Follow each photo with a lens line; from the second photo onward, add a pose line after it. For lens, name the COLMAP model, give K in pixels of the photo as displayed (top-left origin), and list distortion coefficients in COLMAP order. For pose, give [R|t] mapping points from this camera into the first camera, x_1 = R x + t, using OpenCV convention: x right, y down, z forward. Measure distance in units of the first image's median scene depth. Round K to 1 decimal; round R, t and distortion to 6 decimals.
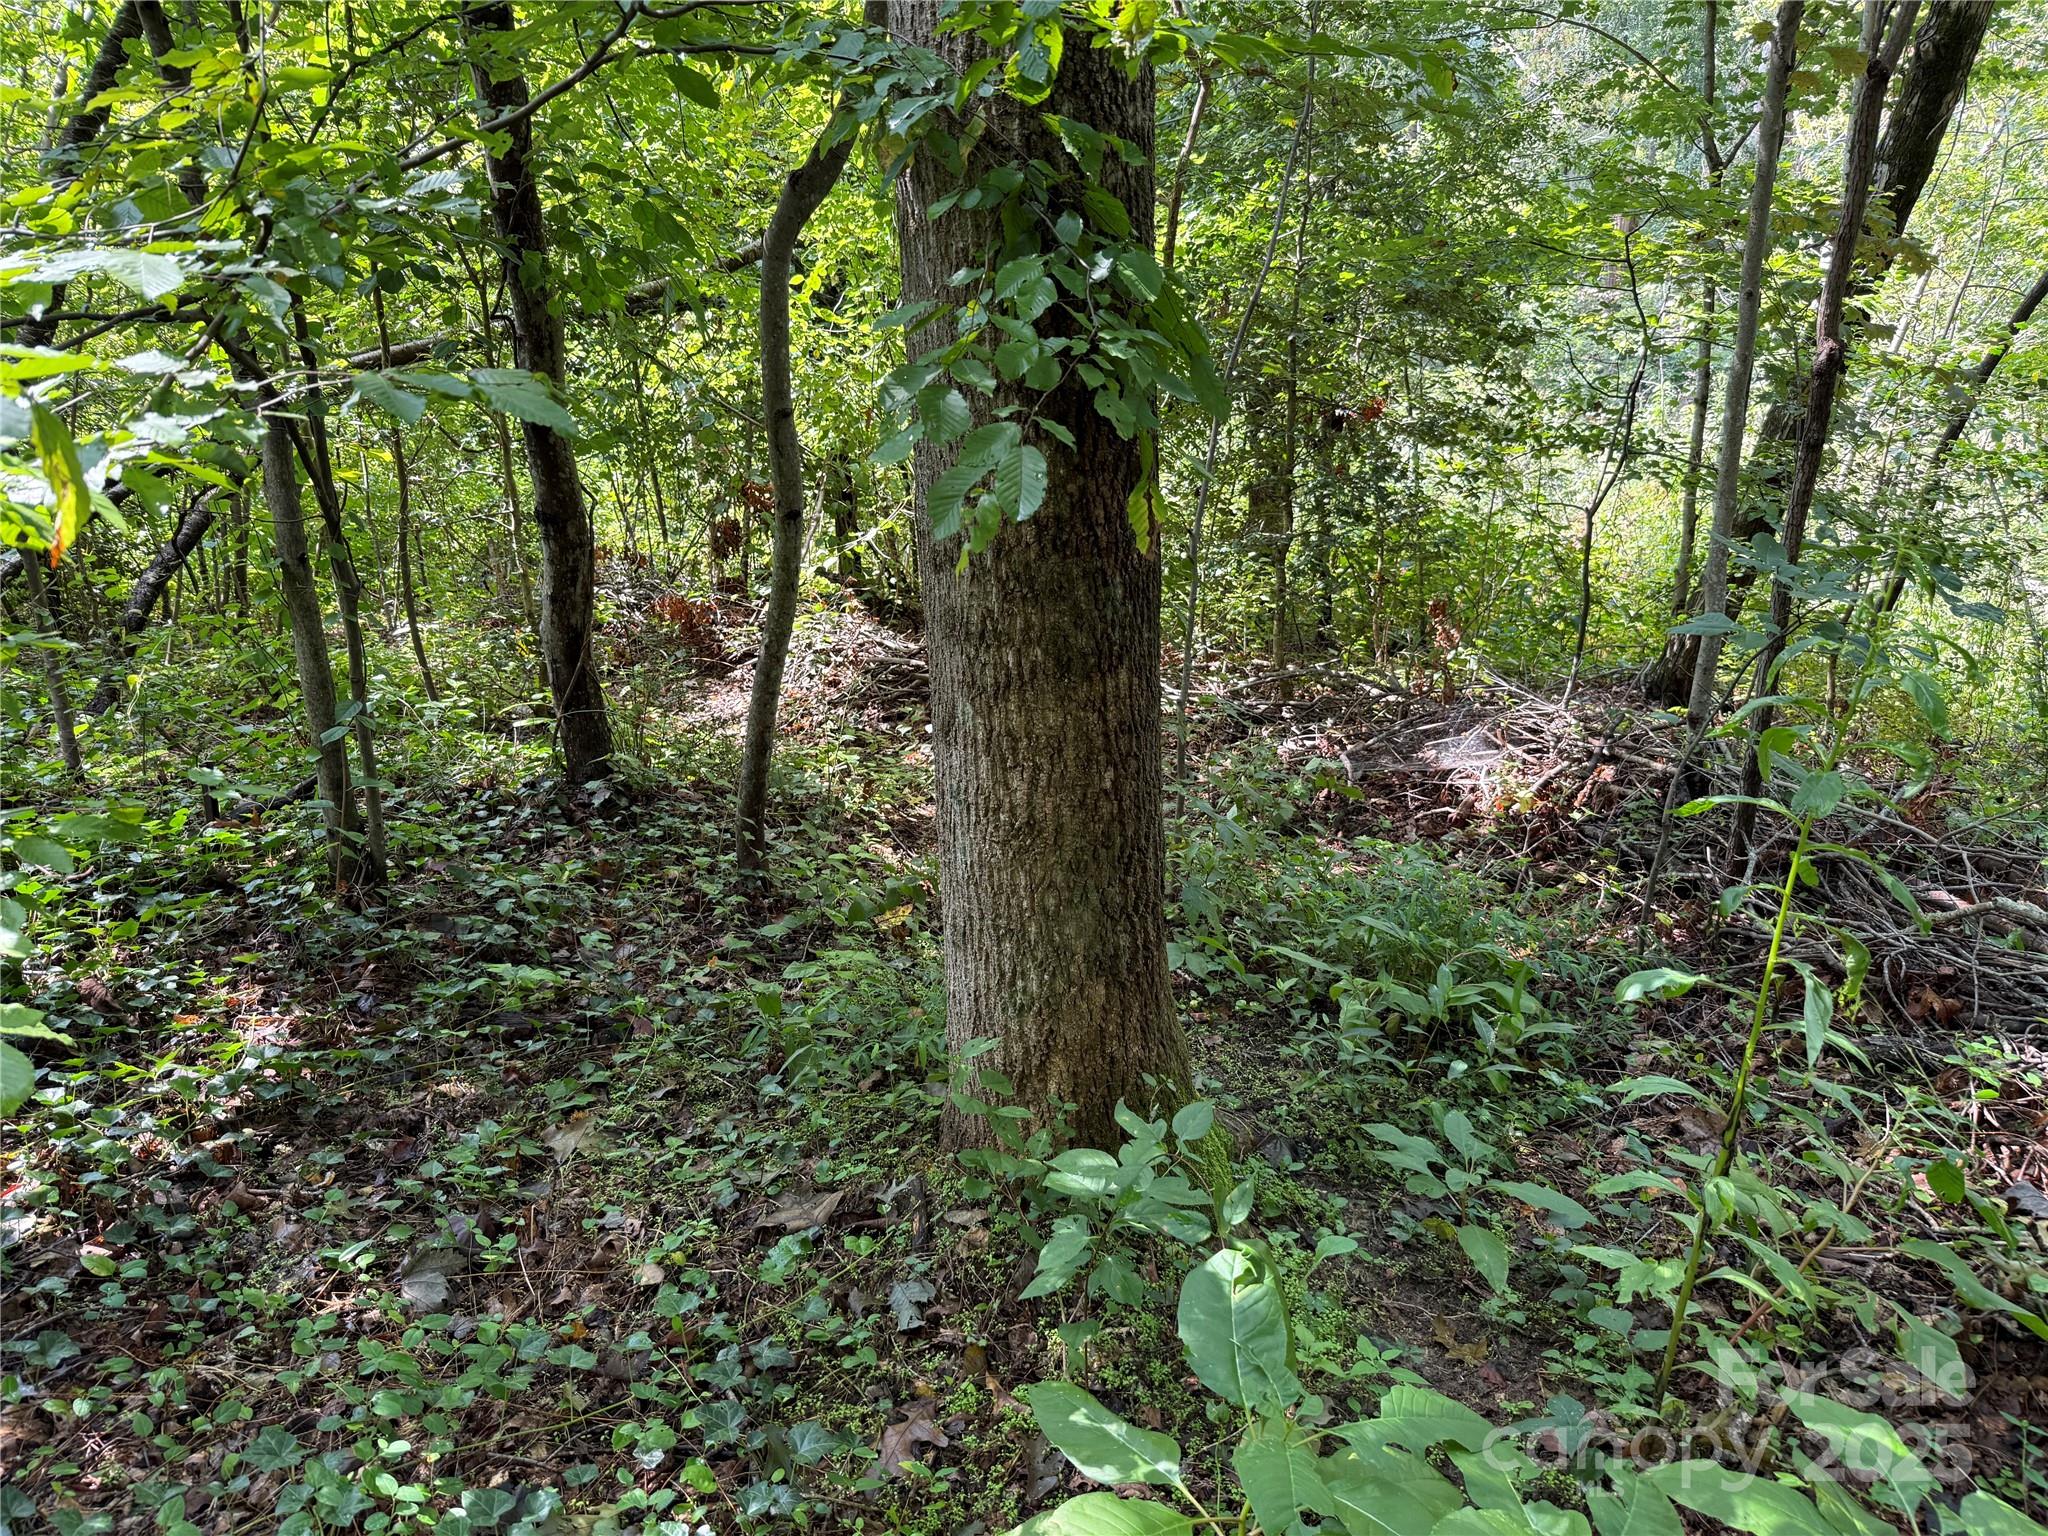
lens RADIAL K [[1429.8, 0, 1024.8], [0, 1429.8, 710.5], [0, 0, 1]] dist [0.068731, -0.086839]
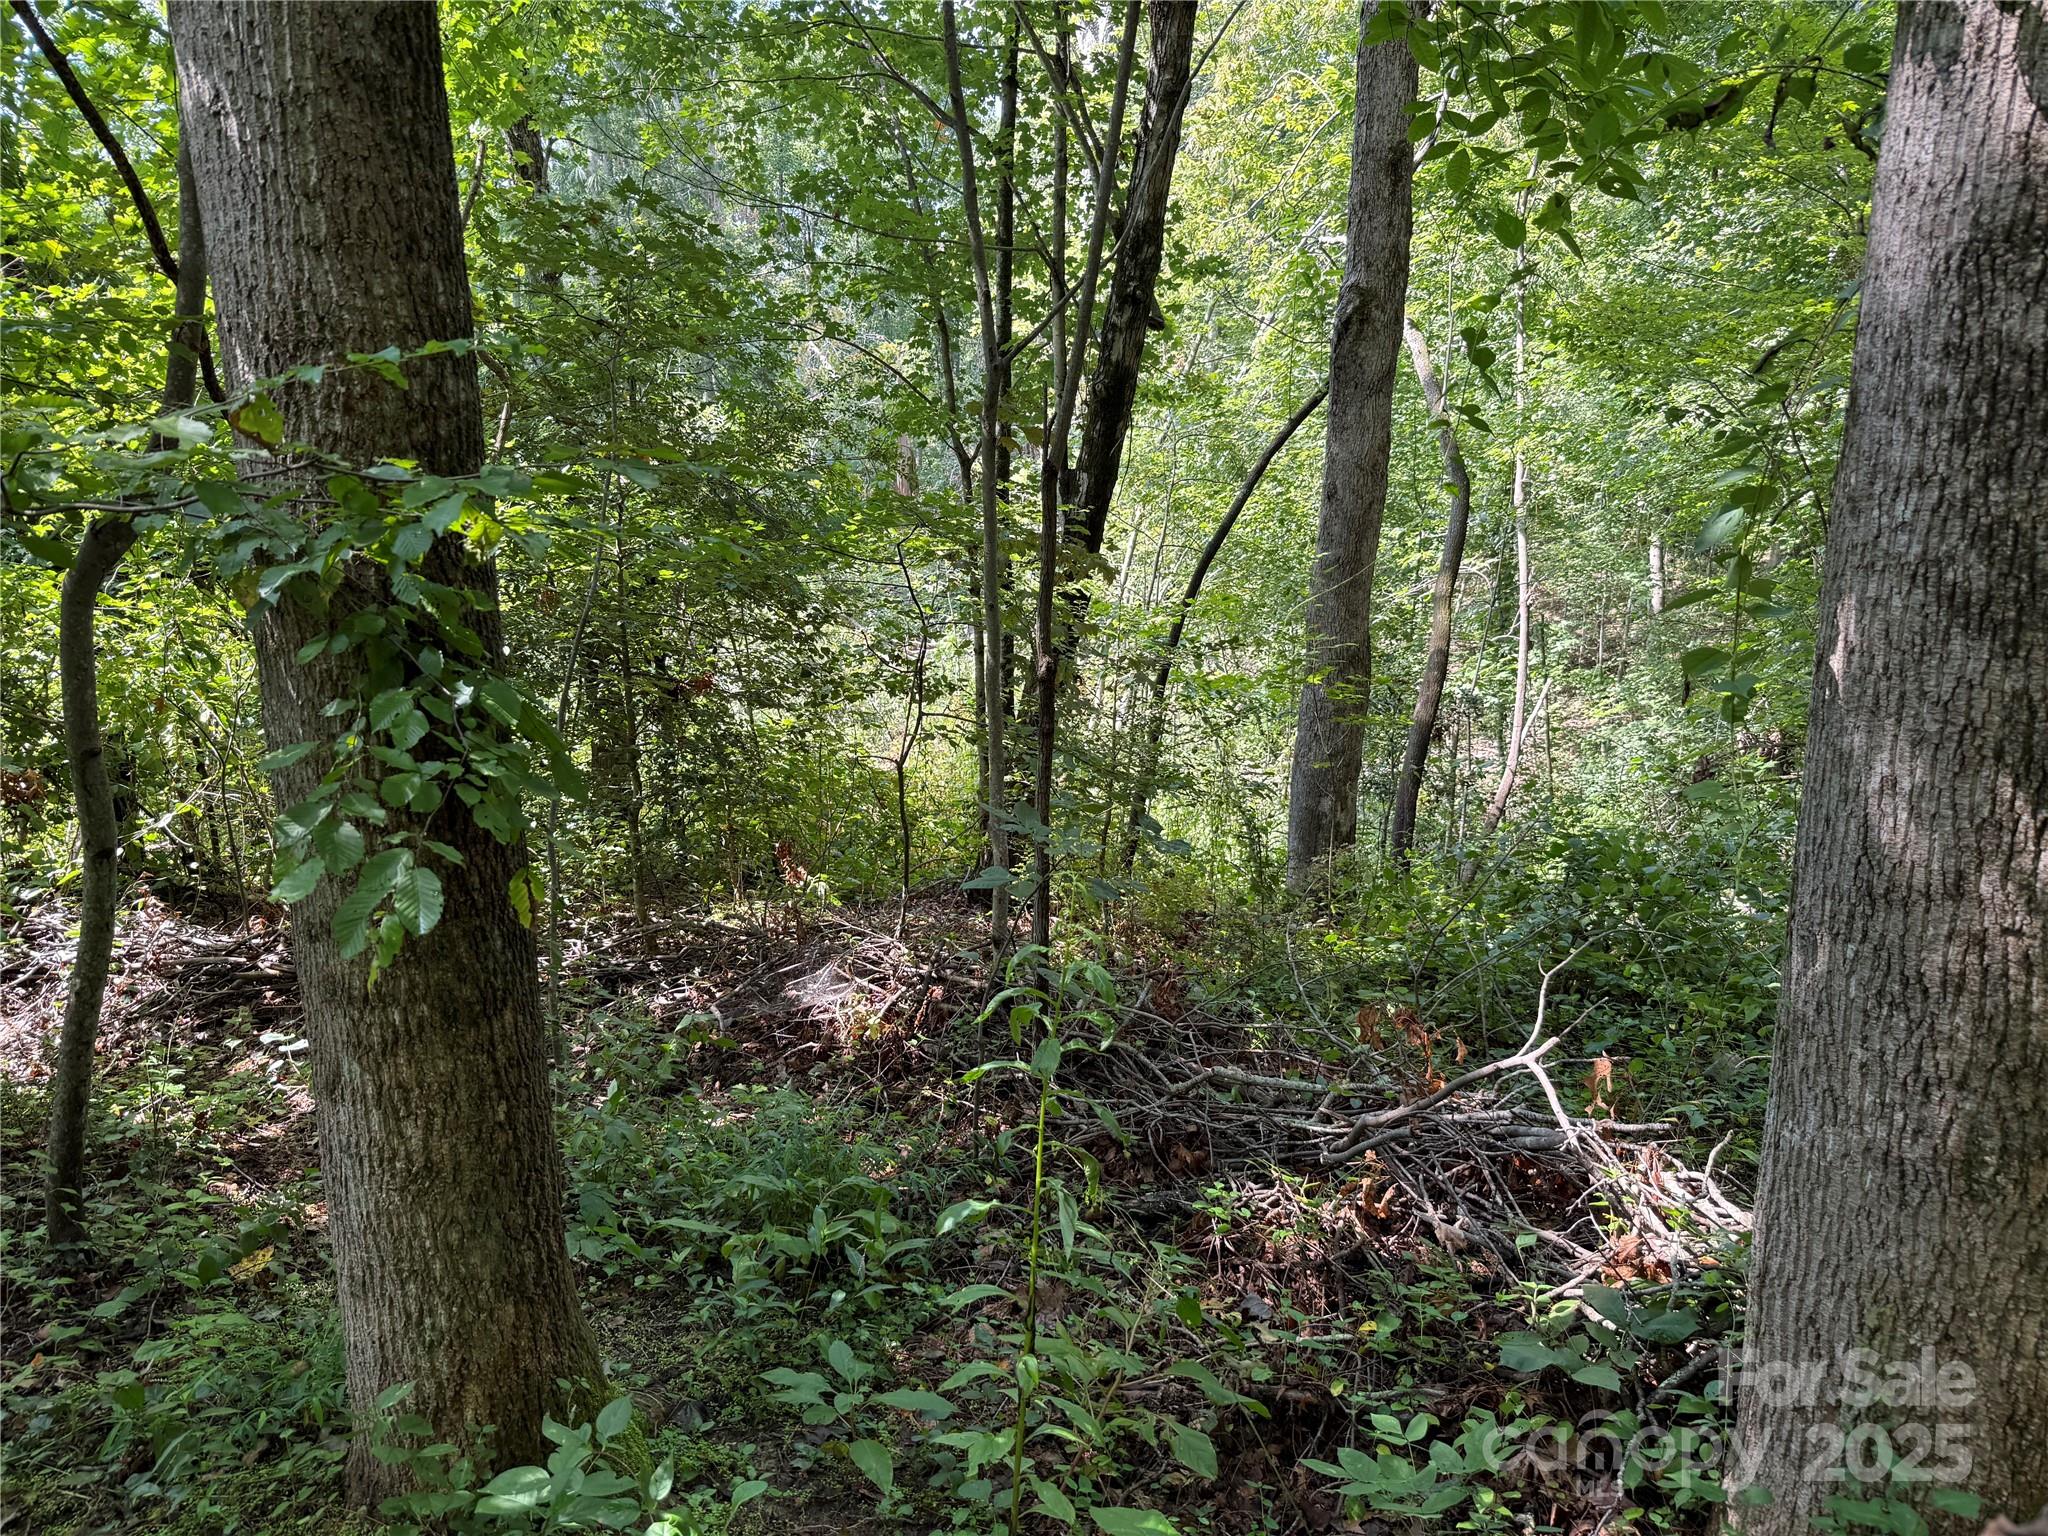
lens RADIAL K [[1439.9, 0, 979.8], [0, 1439.9, 764.3], [0, 0, 1]] dist [0.076652, -0.087837]
pose [[0.912015, -0.078662, 0.402543, -0.023654], [0.123453, 0.988571, -0.086520, -0.049136], [-0.391137, 0.128603, 0.911303, -0.128322]]
